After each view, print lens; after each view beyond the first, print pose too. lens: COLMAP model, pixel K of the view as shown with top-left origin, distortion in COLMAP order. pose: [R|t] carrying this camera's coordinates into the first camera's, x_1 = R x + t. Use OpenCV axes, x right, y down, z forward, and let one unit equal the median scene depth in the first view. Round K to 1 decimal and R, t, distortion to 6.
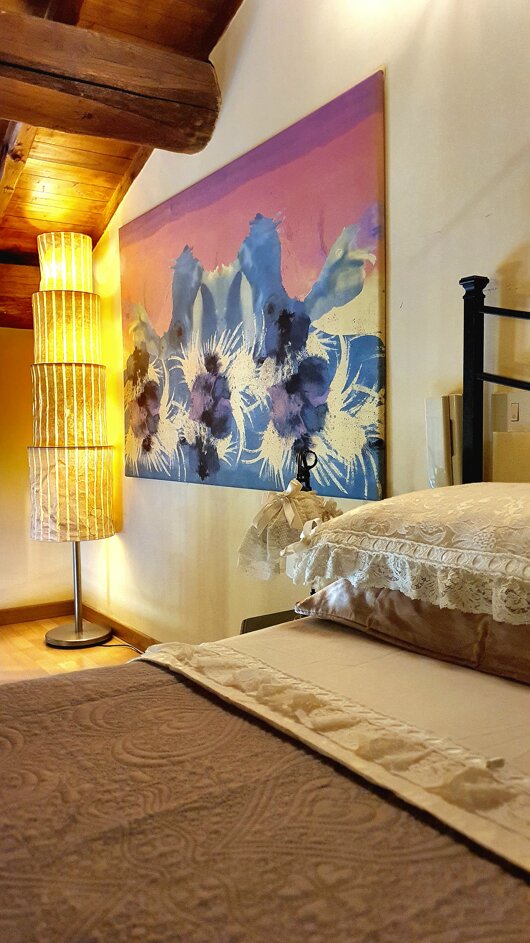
lens RADIAL K [[748.9, 0, 262.4], [0, 748.9, 484.6], [0, 0, 1]] dist [0.083686, -0.063964]
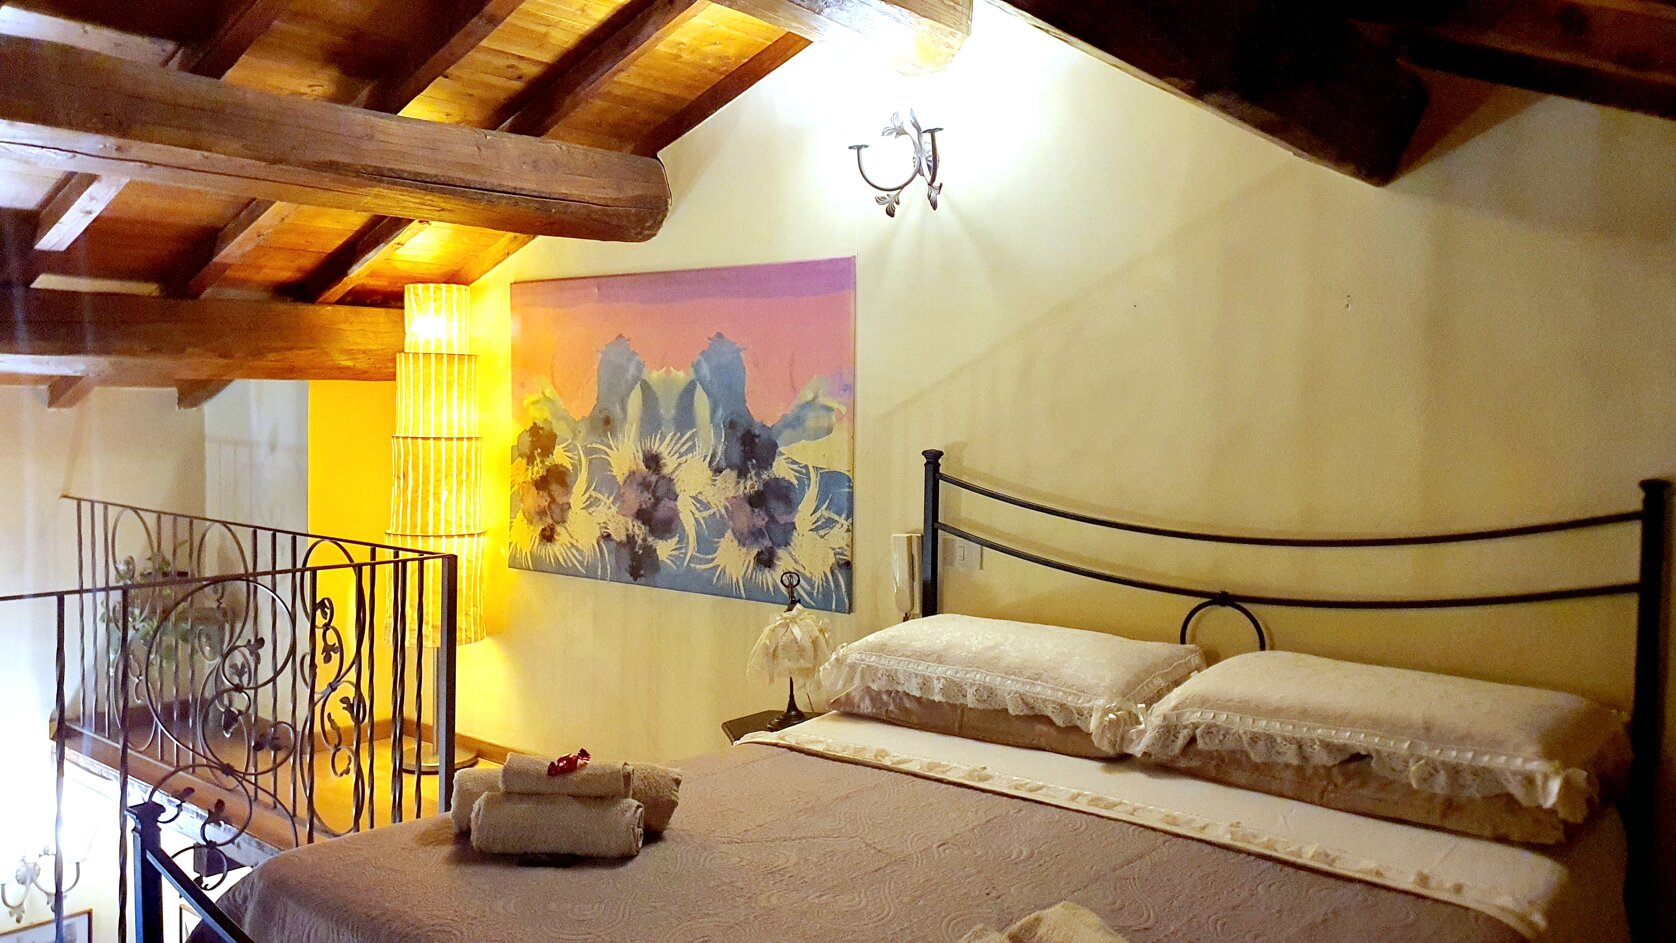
lens RADIAL K [[1331.0, 0, 856.7], [0, 1331.0, 420.5], [0, 0, 1]] dist [0.083686, -0.063964]
pose [[0.951567, 0.024128, 0.306493, -0.377203], [-0.006618, 0.998292, -0.058043, -0.125922], [-0.307370, 0.053204, 0.950102, -0.792158]]
